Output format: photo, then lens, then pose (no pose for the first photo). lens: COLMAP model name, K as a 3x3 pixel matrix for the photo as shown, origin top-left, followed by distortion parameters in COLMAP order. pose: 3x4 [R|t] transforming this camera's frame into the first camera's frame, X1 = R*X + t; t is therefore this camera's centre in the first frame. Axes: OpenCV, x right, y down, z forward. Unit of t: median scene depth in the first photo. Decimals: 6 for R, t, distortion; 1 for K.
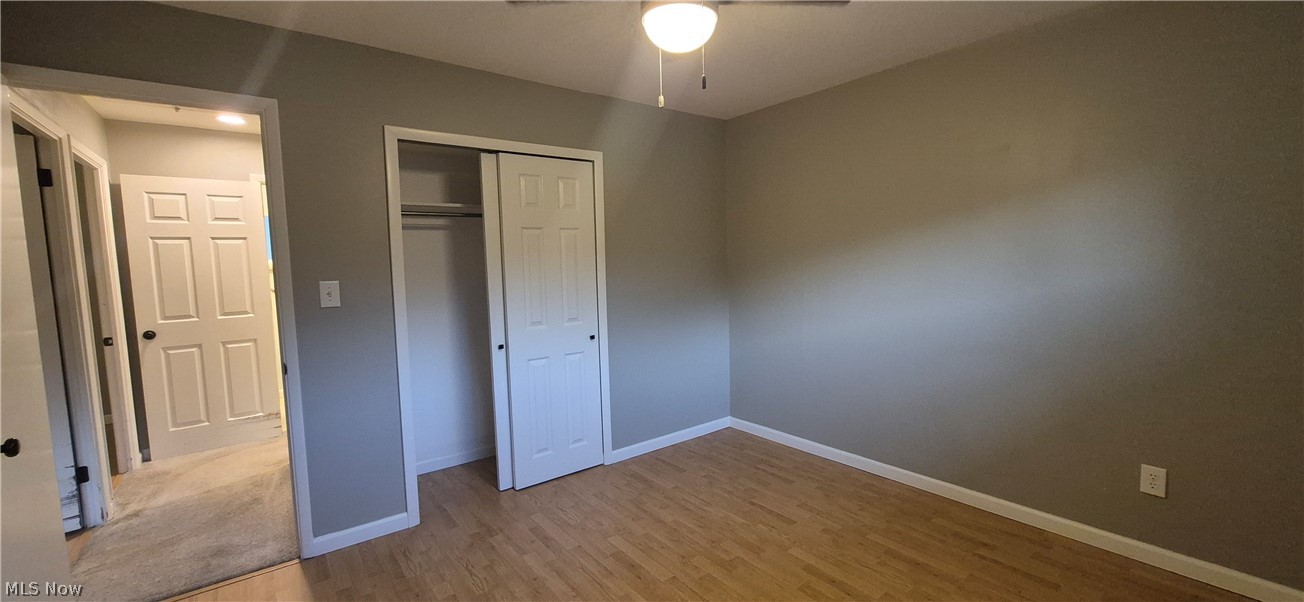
lens RADIAL K [[512.3, 0, 655.4], [0, 512.3, 300.3], [0, 0, 1]] dist [0.000072, 0.000286]
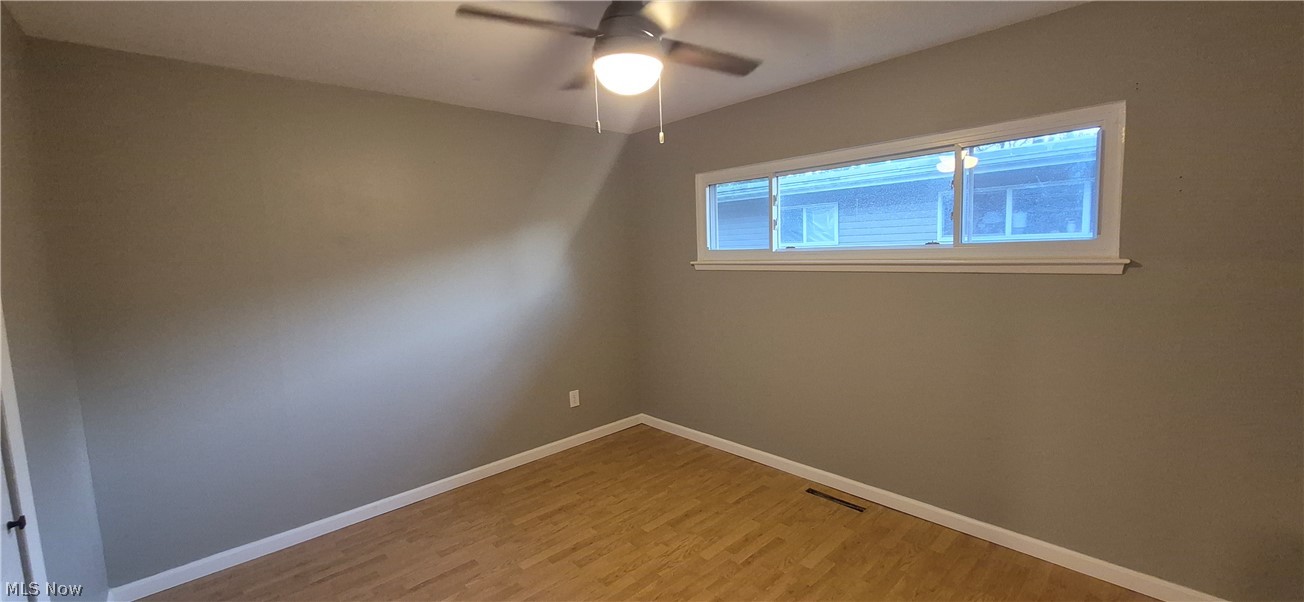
lens RADIAL K [[512.3, 0, 655.4], [0, 512.3, 300.3], [0, 0, 1]] dist [0.000072, 0.000286]
pose [[-0.087838, -0.068101, 0.993804, -0.708679], [0.123657, 0.989198, 0.078715, -0.080352], [-0.988430, 0.129805, -0.078468, 0.725309]]
